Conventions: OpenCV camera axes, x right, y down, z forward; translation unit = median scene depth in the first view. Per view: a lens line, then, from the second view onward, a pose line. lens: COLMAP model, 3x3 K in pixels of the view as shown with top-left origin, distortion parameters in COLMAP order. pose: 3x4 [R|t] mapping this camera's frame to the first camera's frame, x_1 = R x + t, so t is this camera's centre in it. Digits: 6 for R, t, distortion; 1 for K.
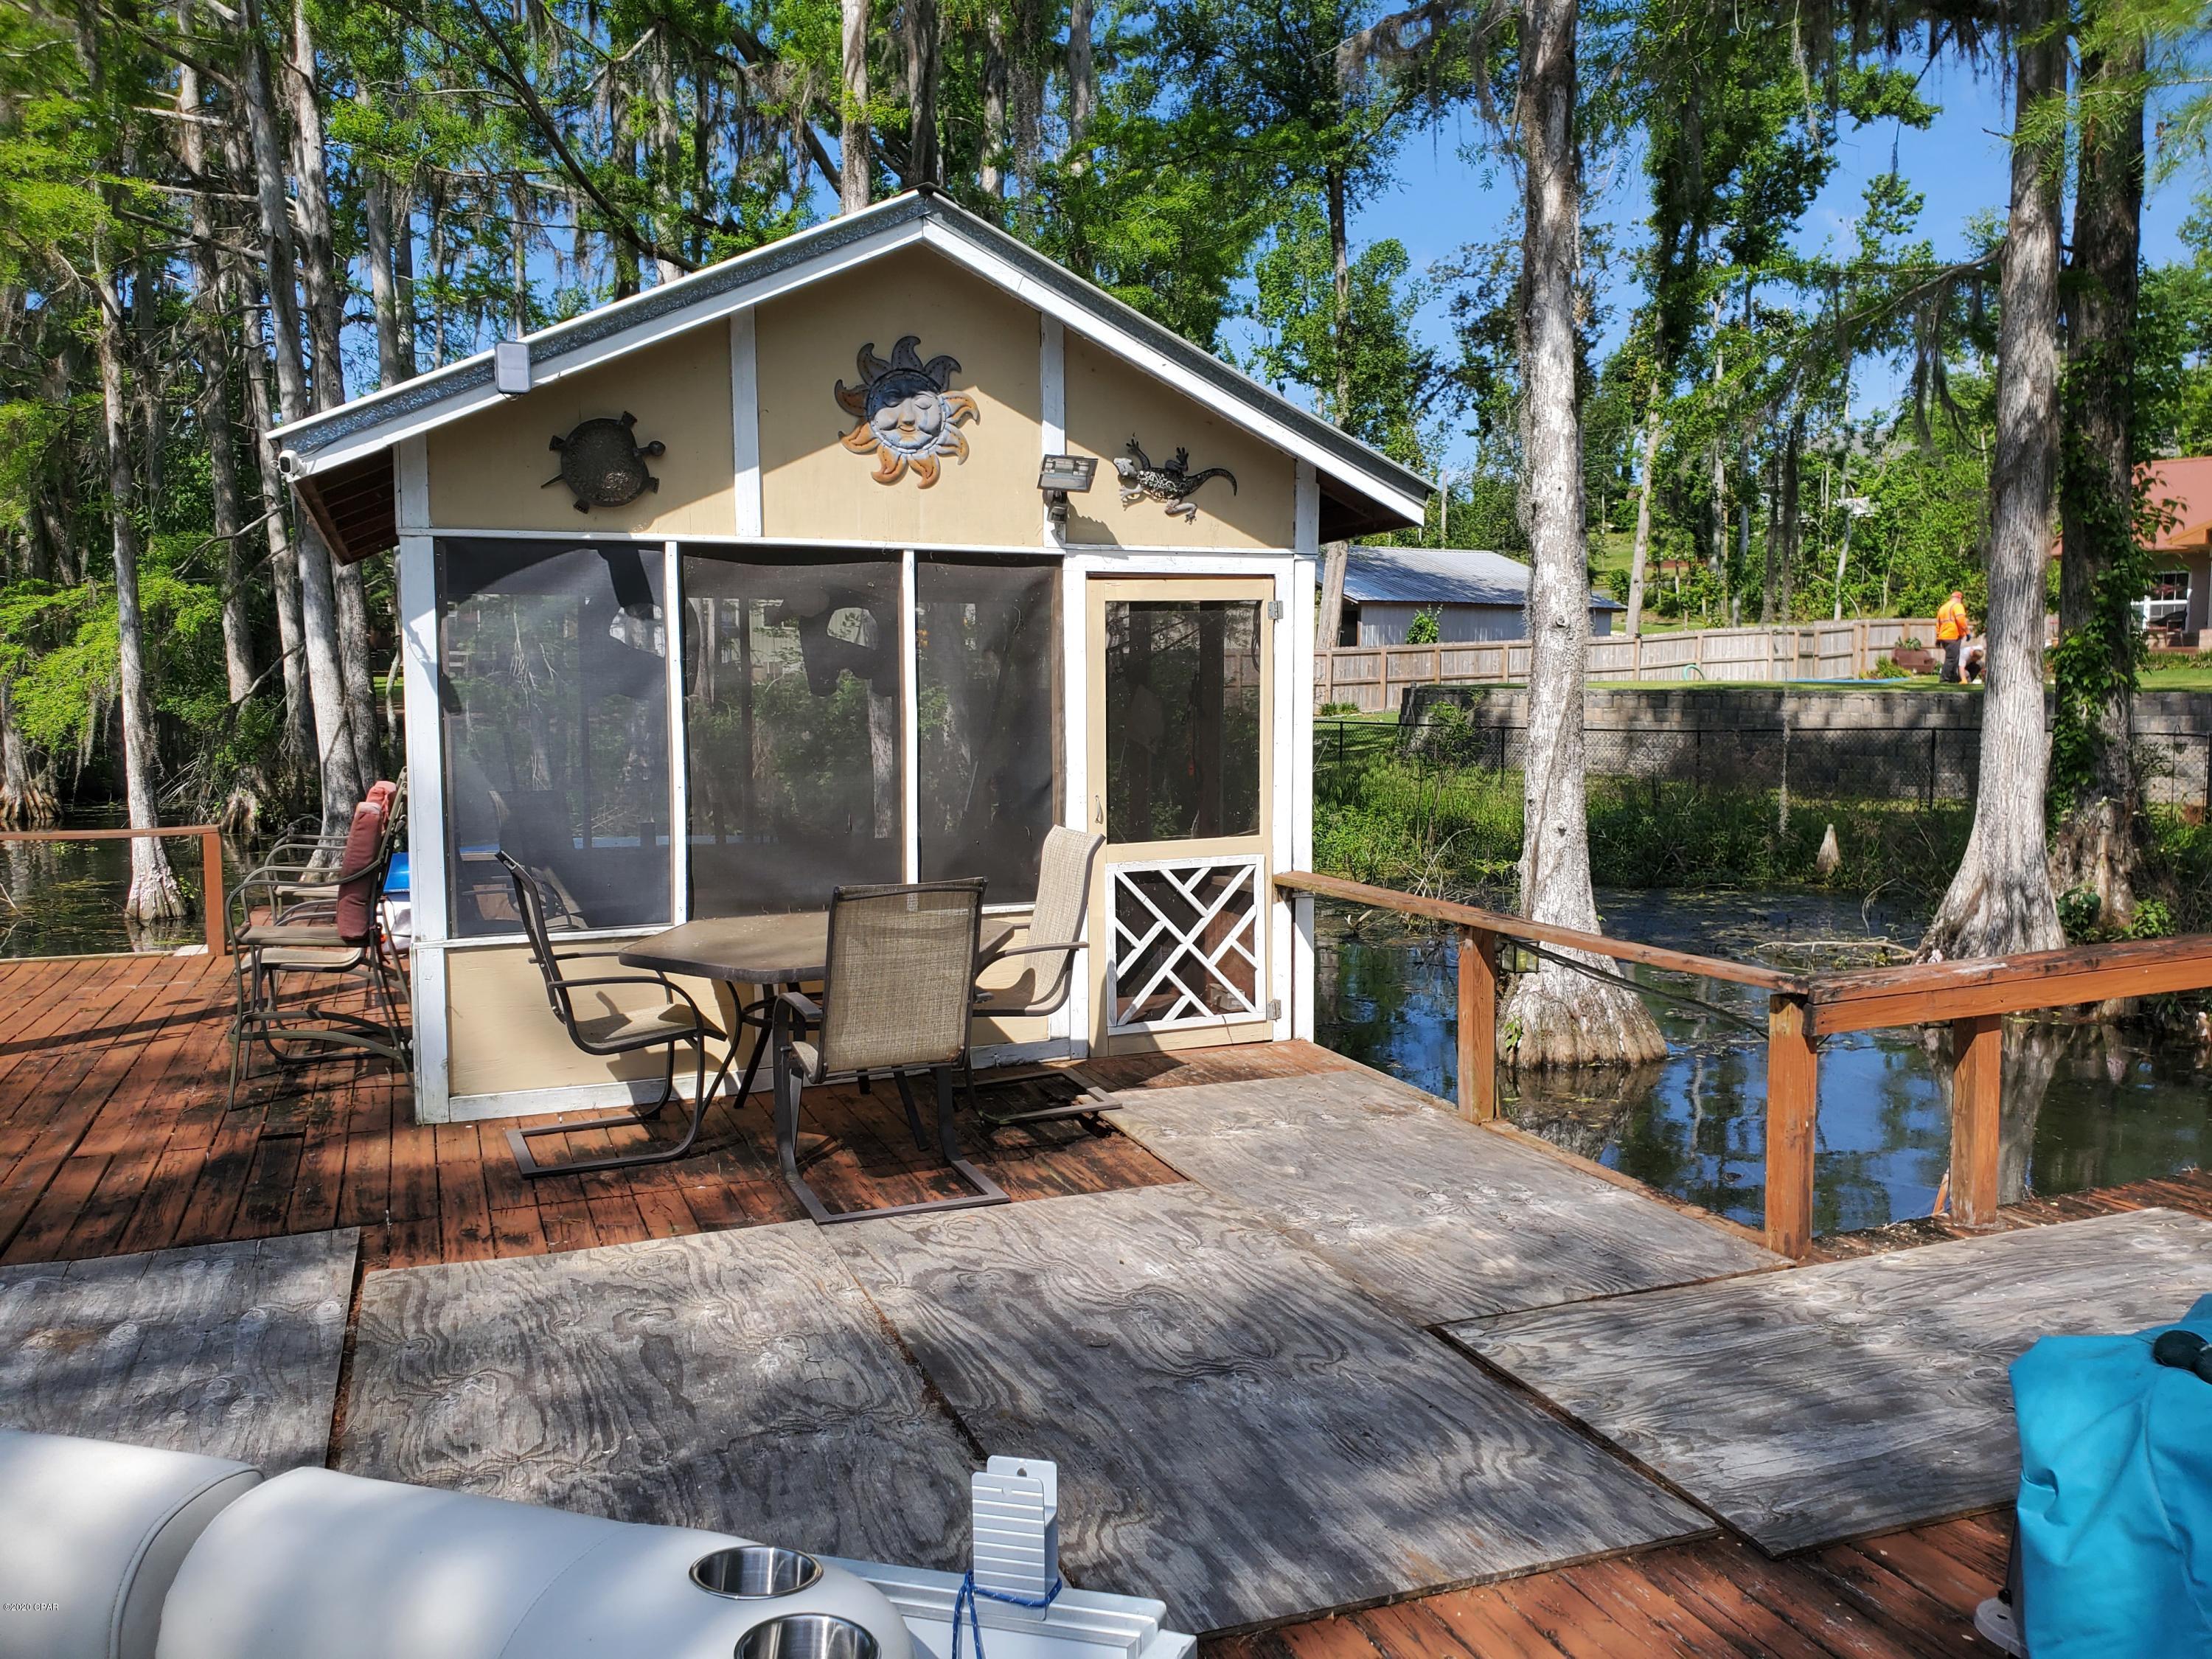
lens RADIAL K [[1736.0, 0, 1106.0], [0, 1736.0, 829.5], [0, 0, 1]] dist [0.012284, 0.010221]
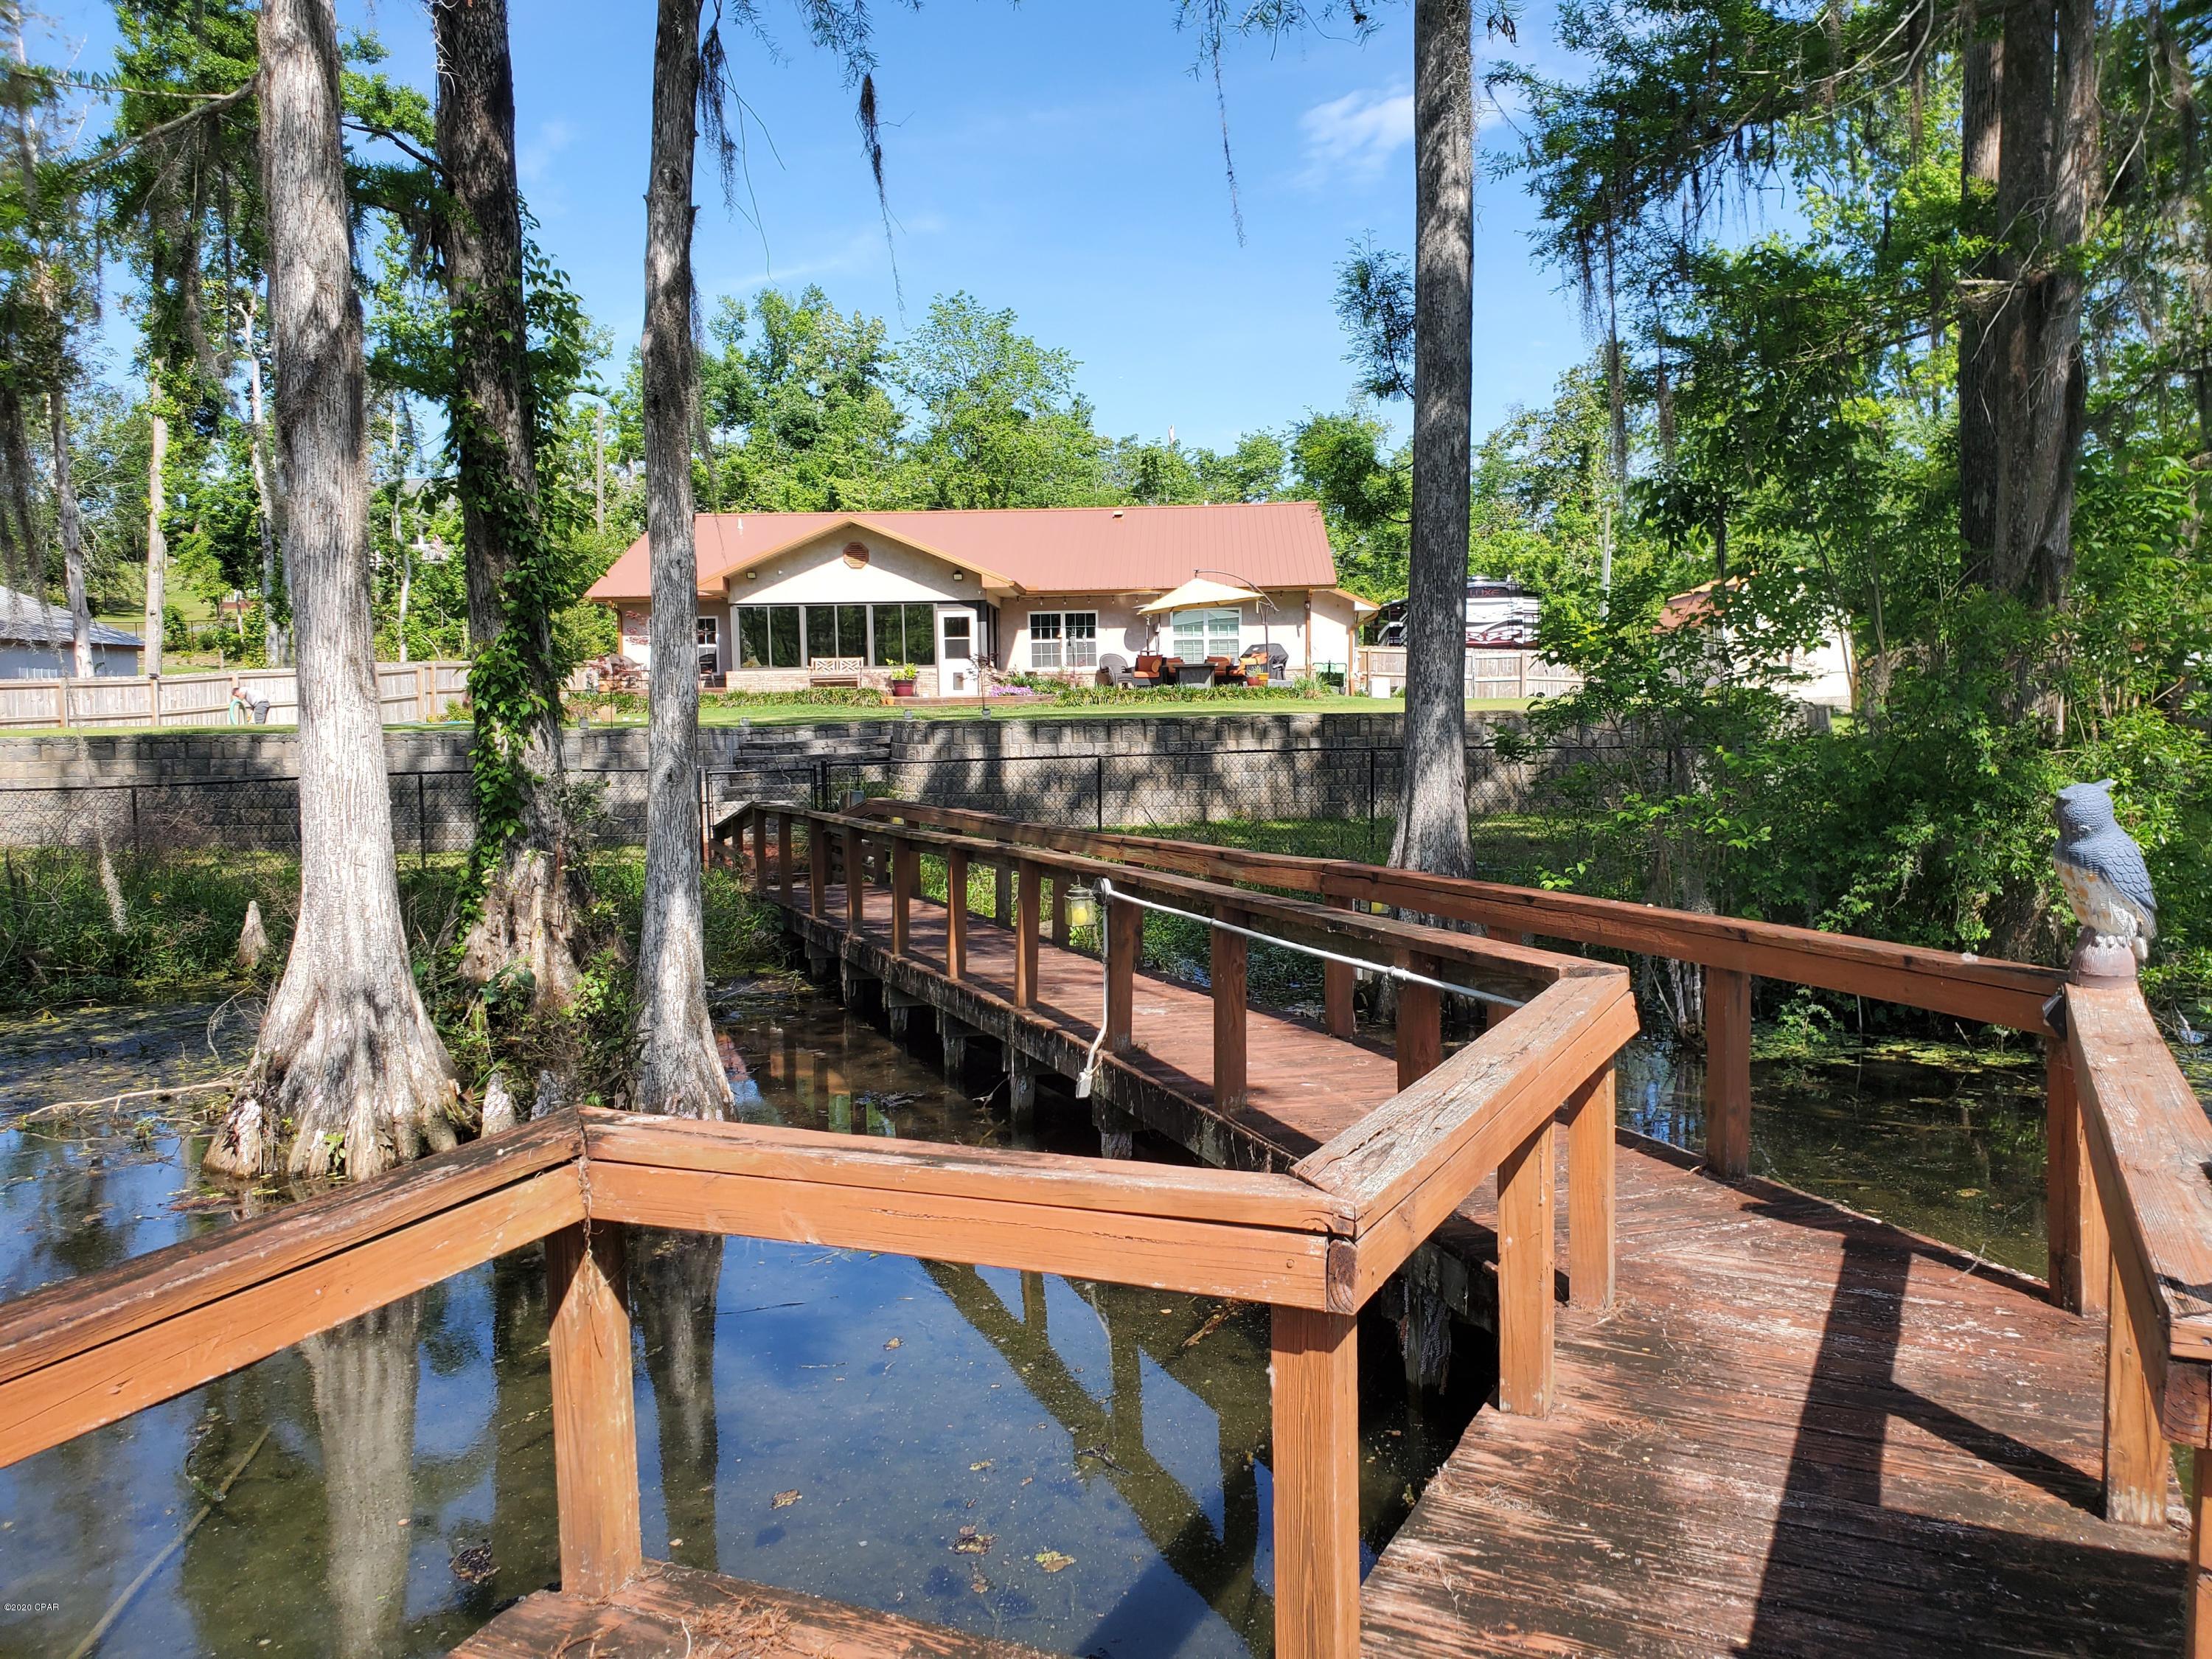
lens RADIAL K [[1690.9, 0, 1106.0], [0, 1690.9, 829.5], [0, 0, 1]] dist [0.332748, 0.000564]
pose [[0.730303, -0.066700, 0.679859, 0.209095], [0.086384, 0.996250, 0.004946, -0.008646], [-0.677639, 0.055117, 0.733326, 0.217465]]
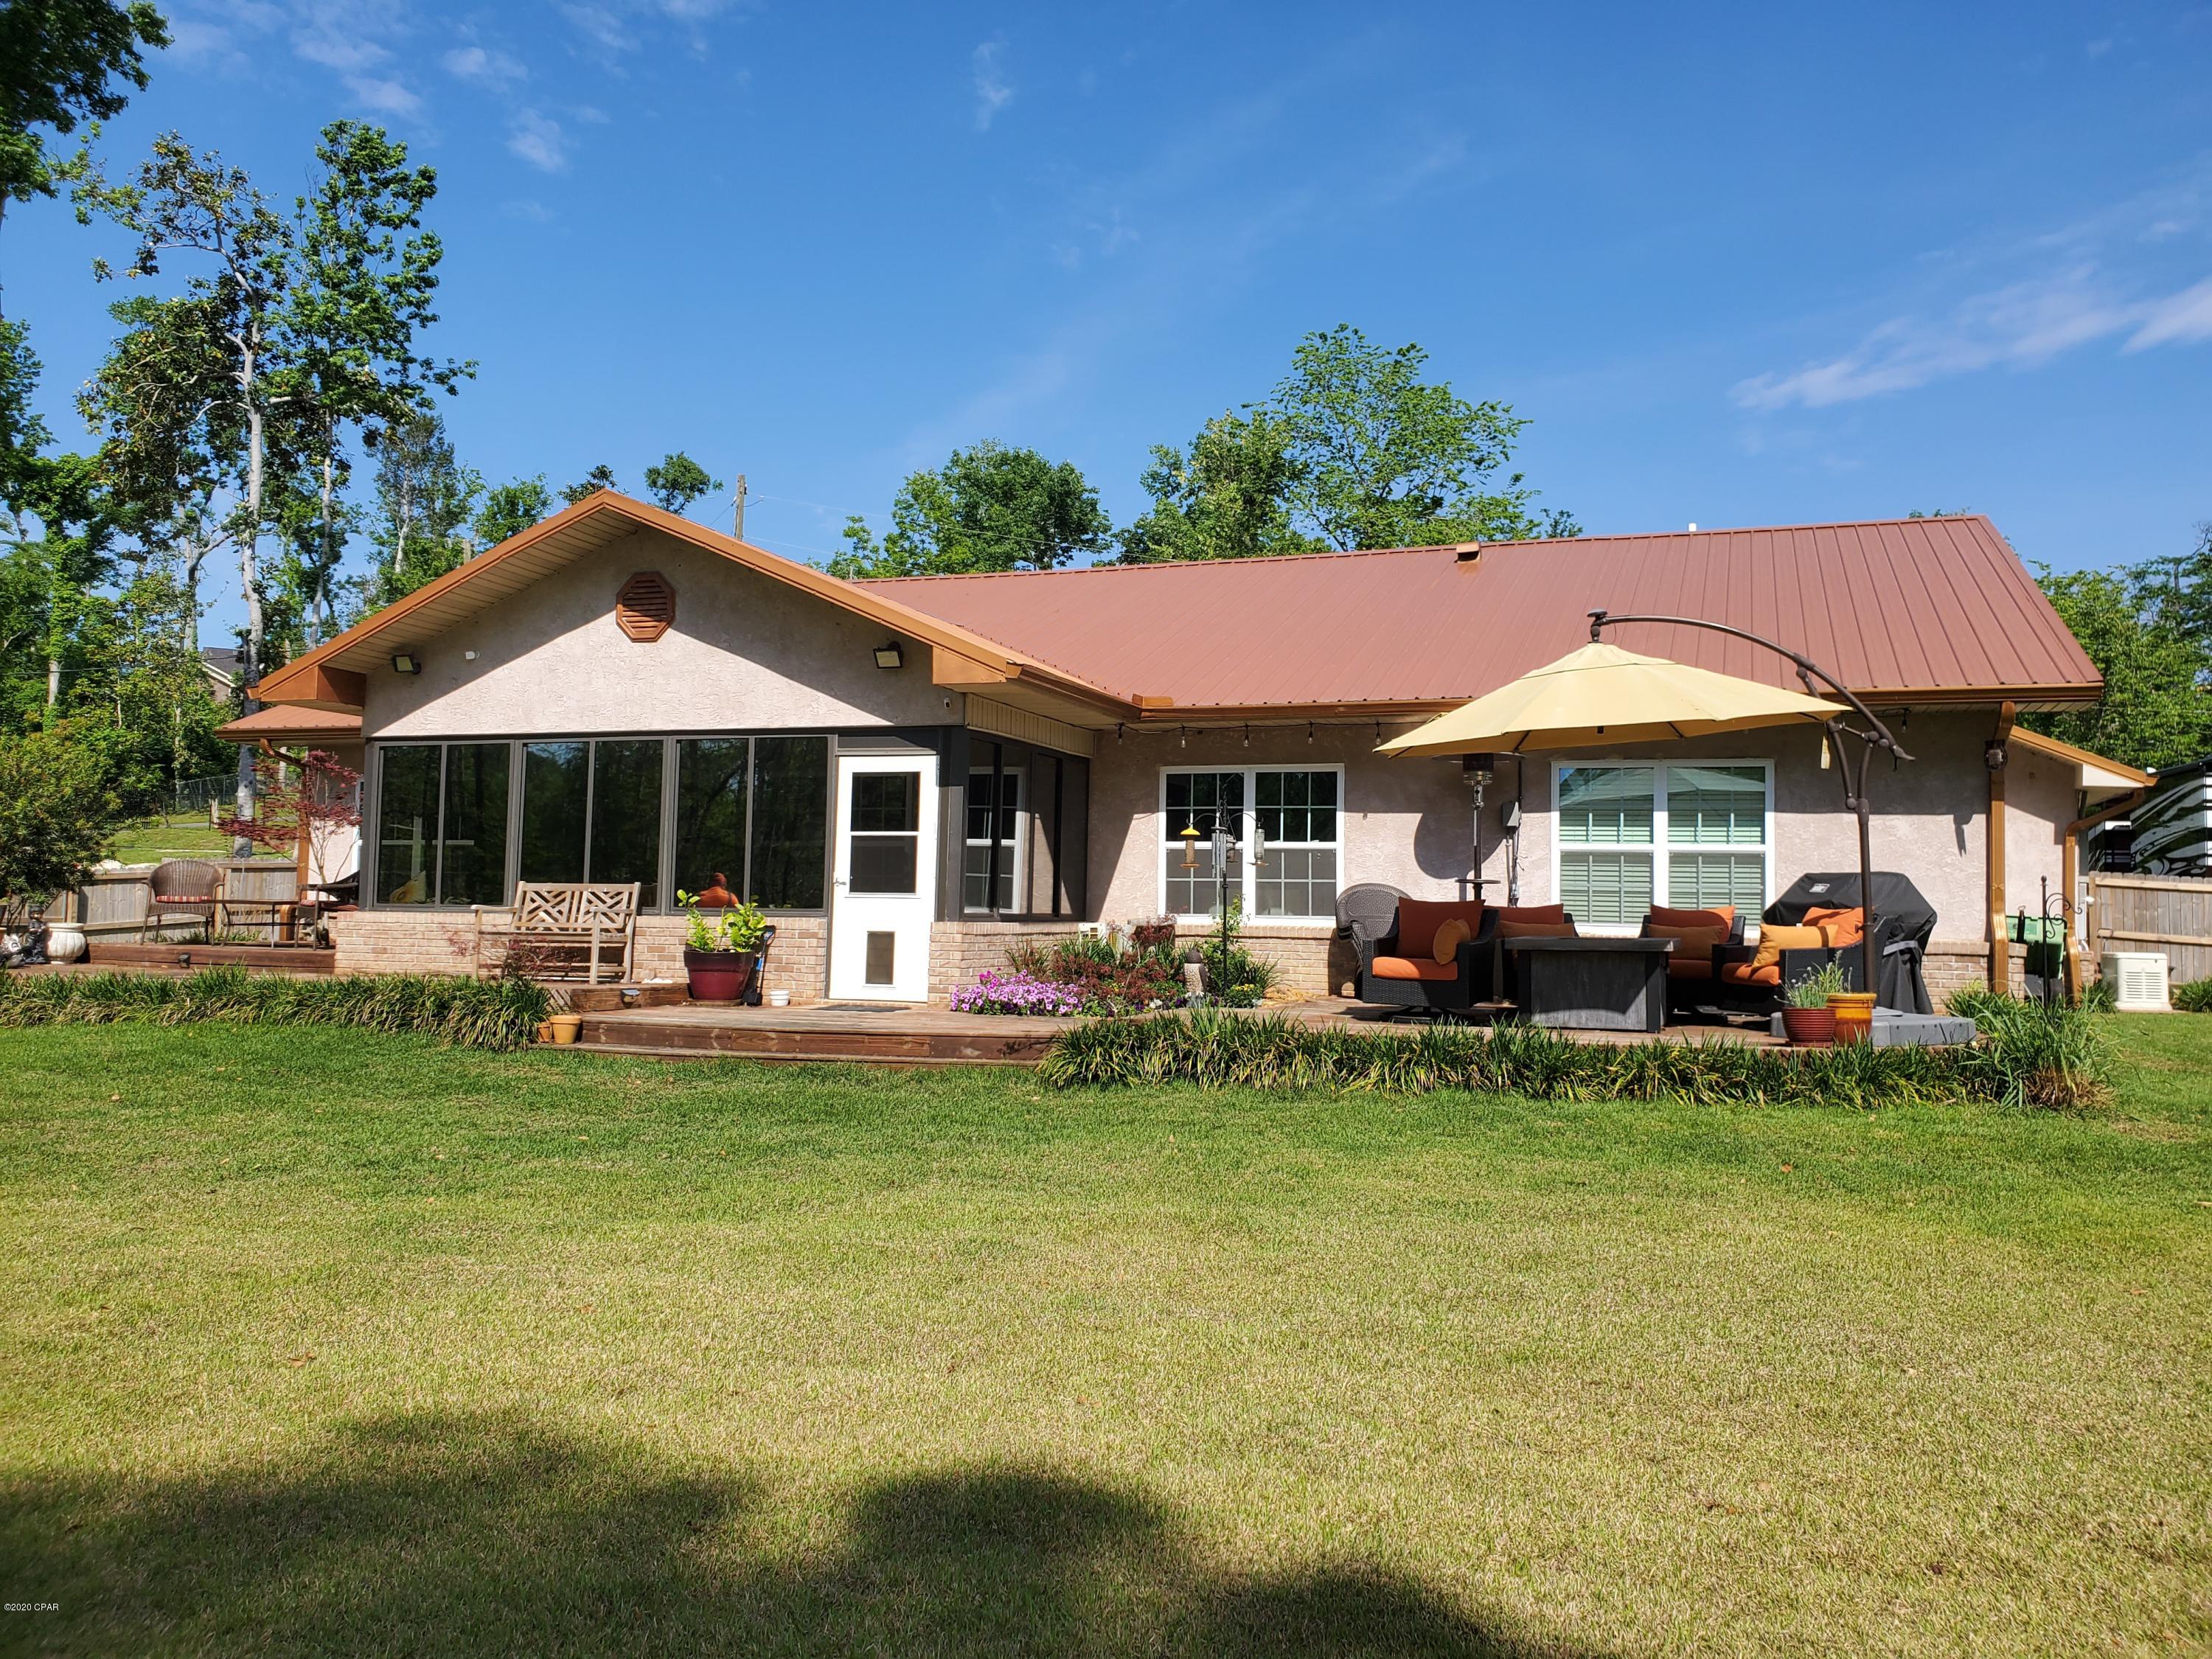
lens RADIAL K [[1736.0, 0, 1106.0], [0, 1736.0, 829.5], [0, 0, 1]] dist [0.012284, 0.010221]
pose [[0.898818, 0.025353, 0.437589, 1.653995], [0.031981, 0.991872, -0.123158, -0.209509], [-0.437154, 0.124691, 0.890701, 1.504510]]
